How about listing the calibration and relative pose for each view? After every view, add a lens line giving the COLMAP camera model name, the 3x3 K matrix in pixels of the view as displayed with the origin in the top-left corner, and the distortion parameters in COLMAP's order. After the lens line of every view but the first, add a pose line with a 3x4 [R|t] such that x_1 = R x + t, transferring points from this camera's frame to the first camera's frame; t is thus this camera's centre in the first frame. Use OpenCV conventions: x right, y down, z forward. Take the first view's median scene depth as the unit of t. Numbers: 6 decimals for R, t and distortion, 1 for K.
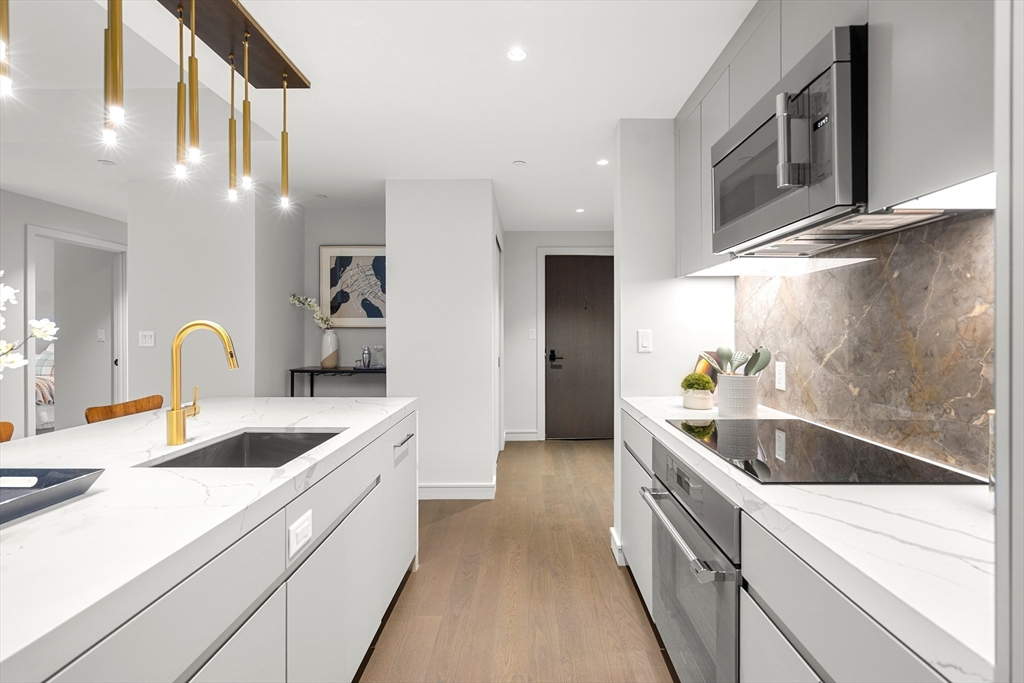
lens RADIAL K [[469.5, 0, 516.6], [0, 469.5, 331.7], [0, 0, 1]] dist [-0.010963, 0.001295]
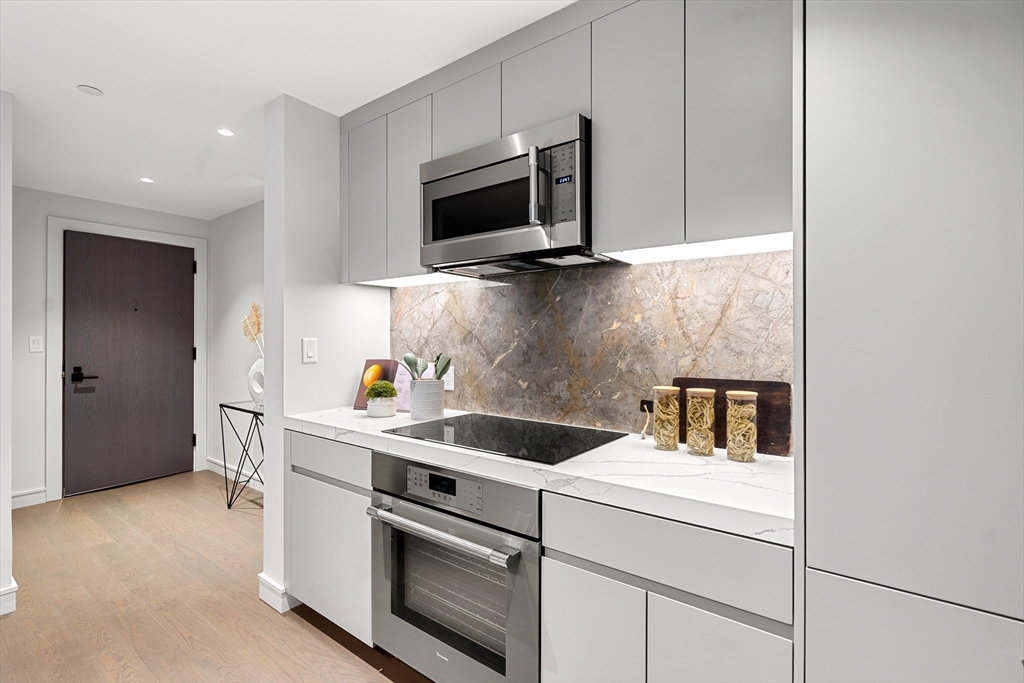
lens RADIAL K [[469.5, 0, 508.2], [0, 469.5, 337.2], [0, 0, 1]] dist [-0.010963, 0.001295]
pose [[0.591613, 0.002956, 0.806217, -0.364078], [0.001952, 0.999985, -0.005098, -0.000144], [-0.806220, 0.004590, 0.591598, 0.254570]]
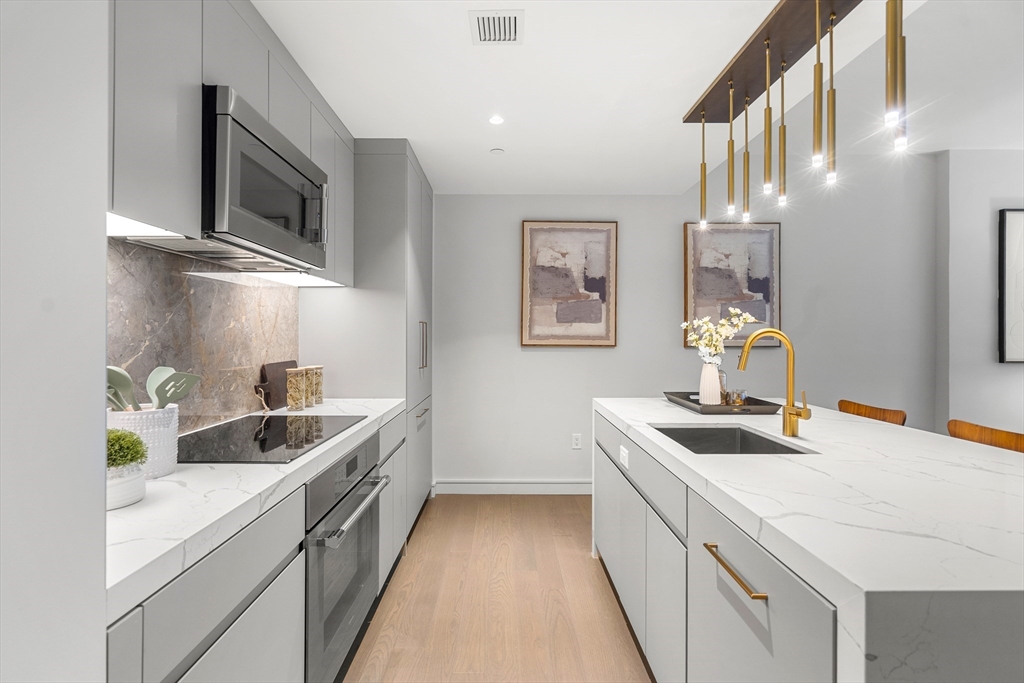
lens RADIAL K [[469.5, 0, 511.8], [0, 469.5, 336.8], [0, 0, 1]] dist [-0.010963, 0.001295]
pose [[-0.999230, -0.001852, -0.039180, 0.006207], [-0.002126, 0.999974, 0.006946, -0.010447], [0.039166, 0.007024, -0.999208, 2.022717]]
